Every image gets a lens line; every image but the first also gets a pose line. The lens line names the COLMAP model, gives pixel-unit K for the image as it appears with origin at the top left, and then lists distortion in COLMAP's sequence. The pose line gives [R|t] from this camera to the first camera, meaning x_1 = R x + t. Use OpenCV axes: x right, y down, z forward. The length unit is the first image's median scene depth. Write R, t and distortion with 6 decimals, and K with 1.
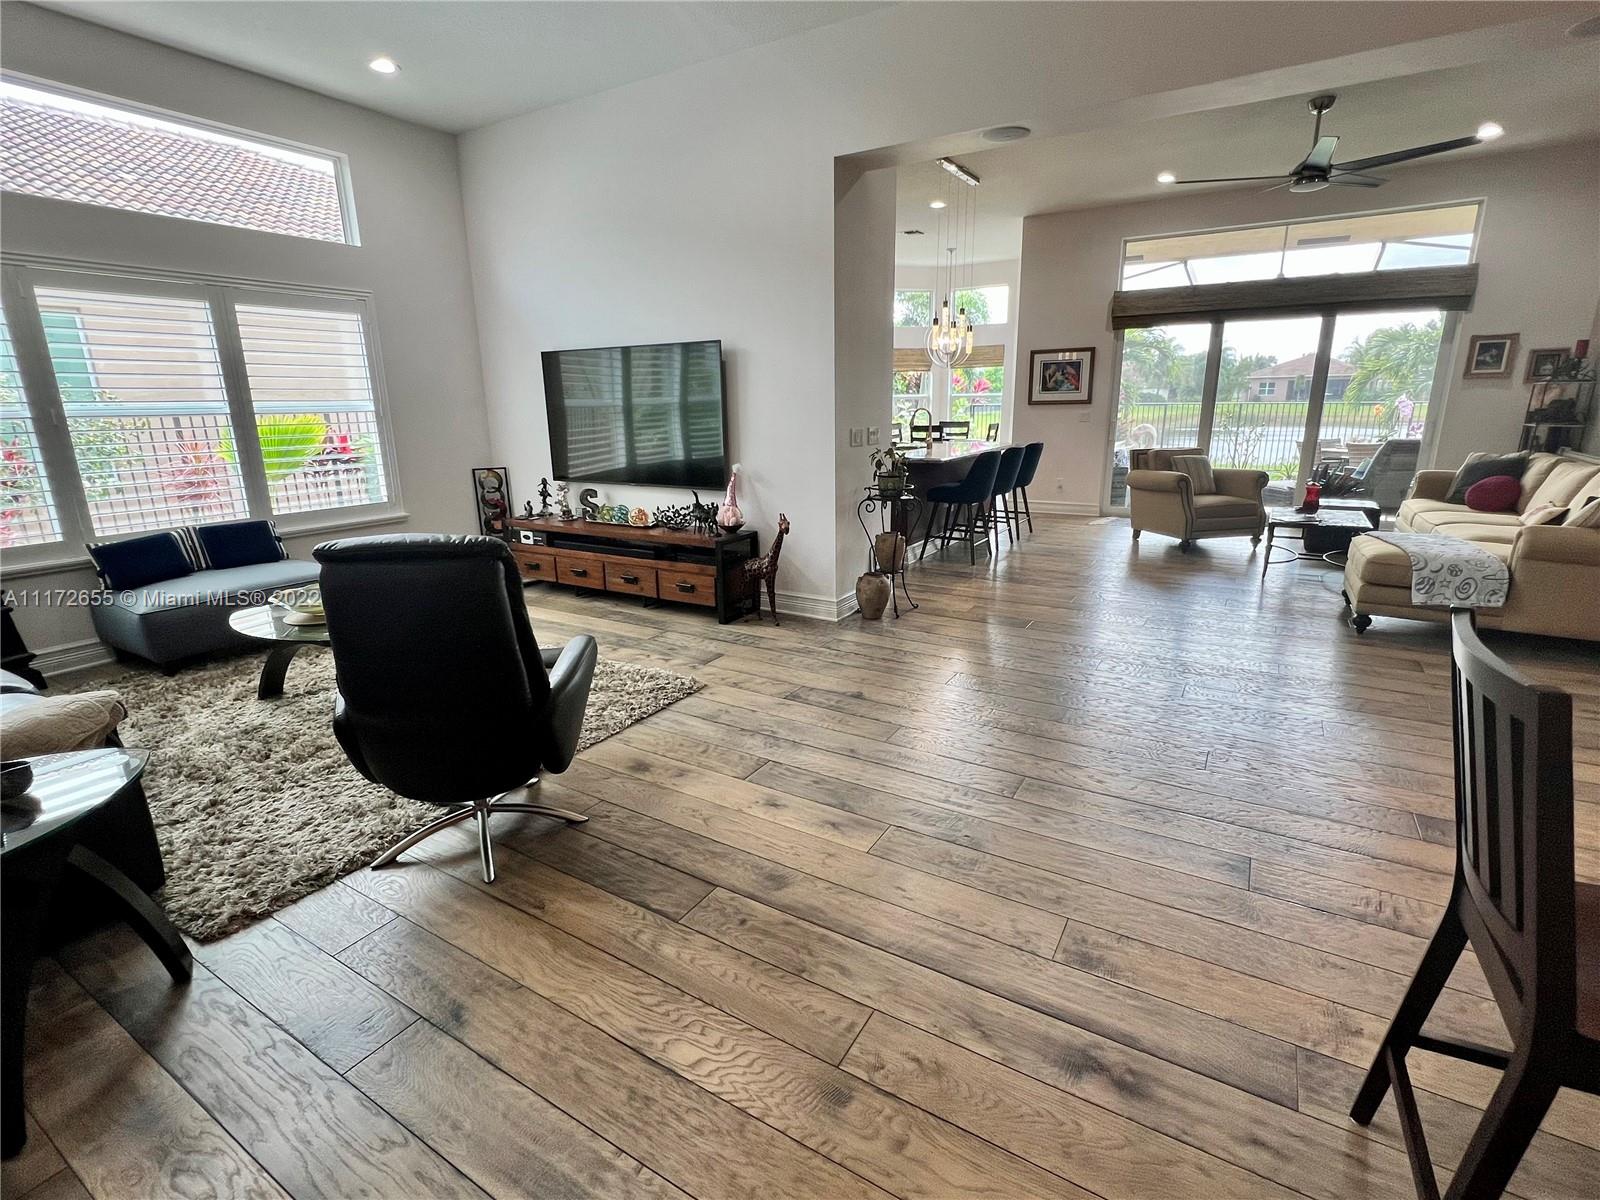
lens RADIAL K [[759.5, 0, 788.4], [0, 759.5, 595.6], [0, 0, 1]] dist [-0.004696, 0.000658]
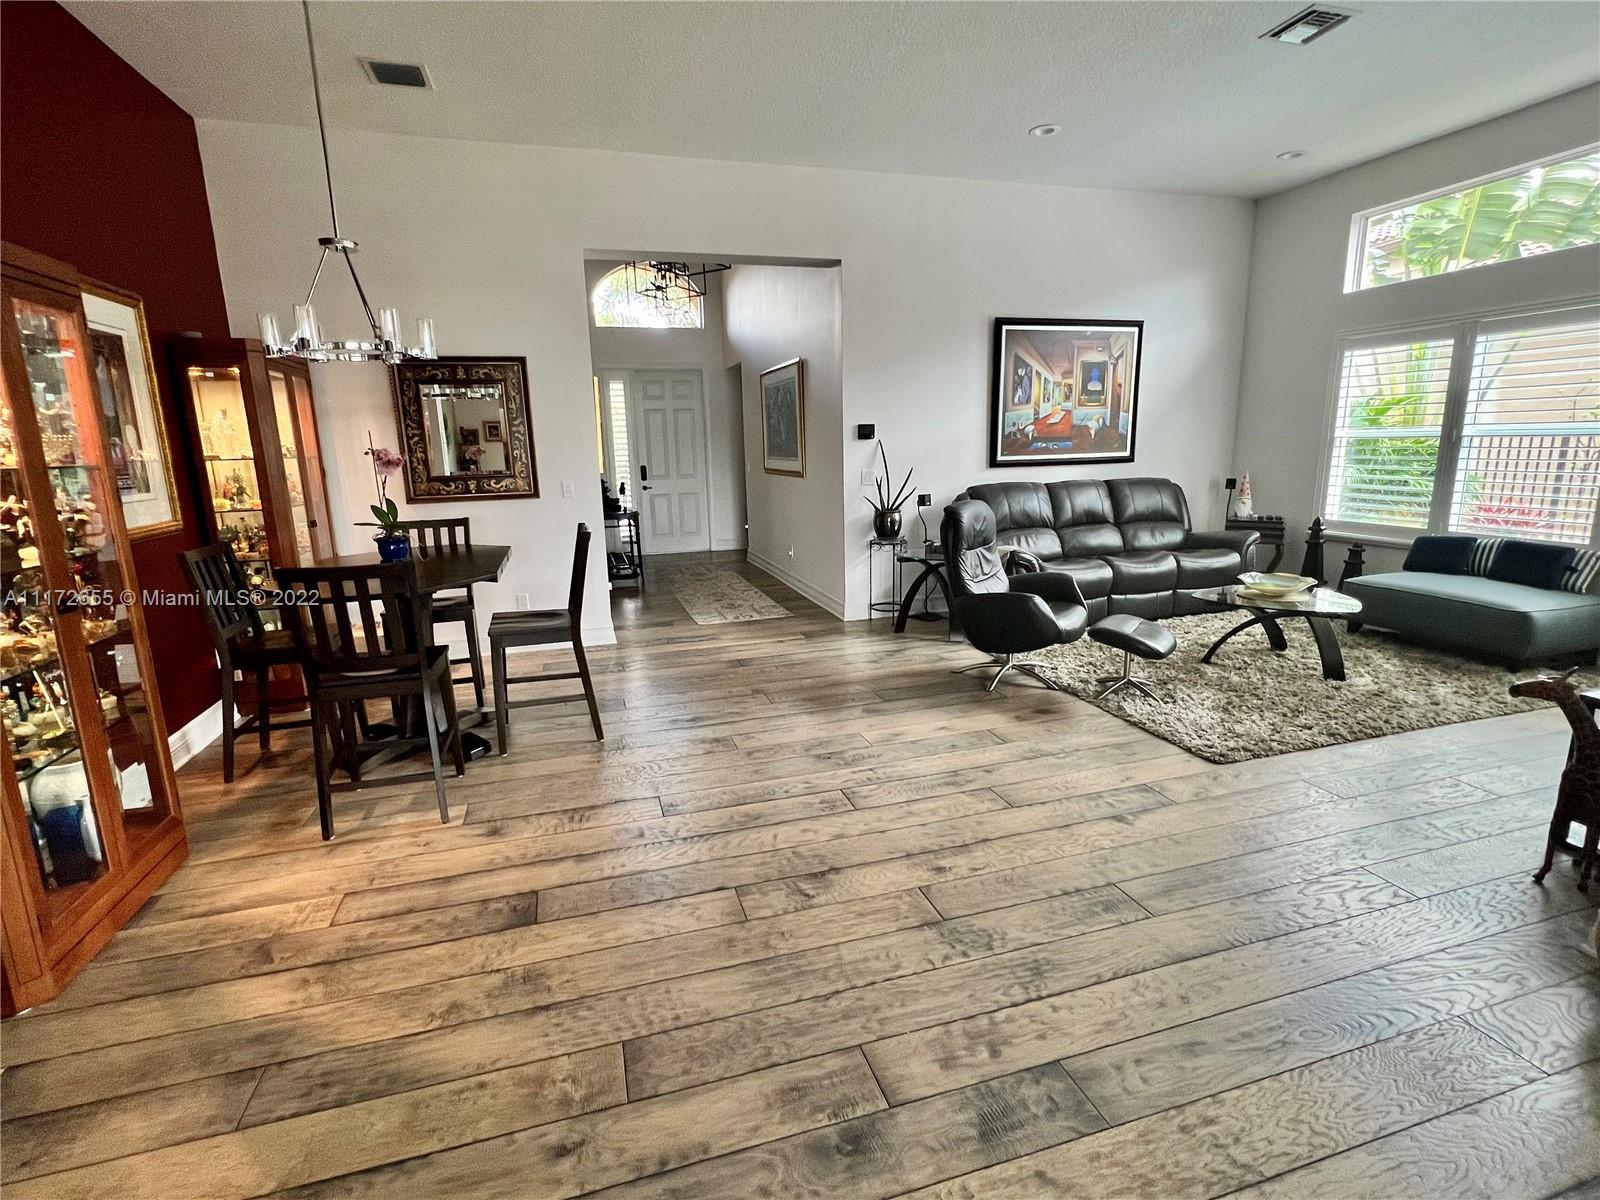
lens RADIAL K [[759.5, 0, 788.4], [0, 759.5, 595.6], [0, 0, 1]] dist [-0.004696, 0.000658]
pose [[-0.669759, 0.181555, -0.720042, 0.858608], [-0.155134, 0.914045, 0.374772, -0.325295], [0.726193, 0.362710, -0.584025, 1.146391]]
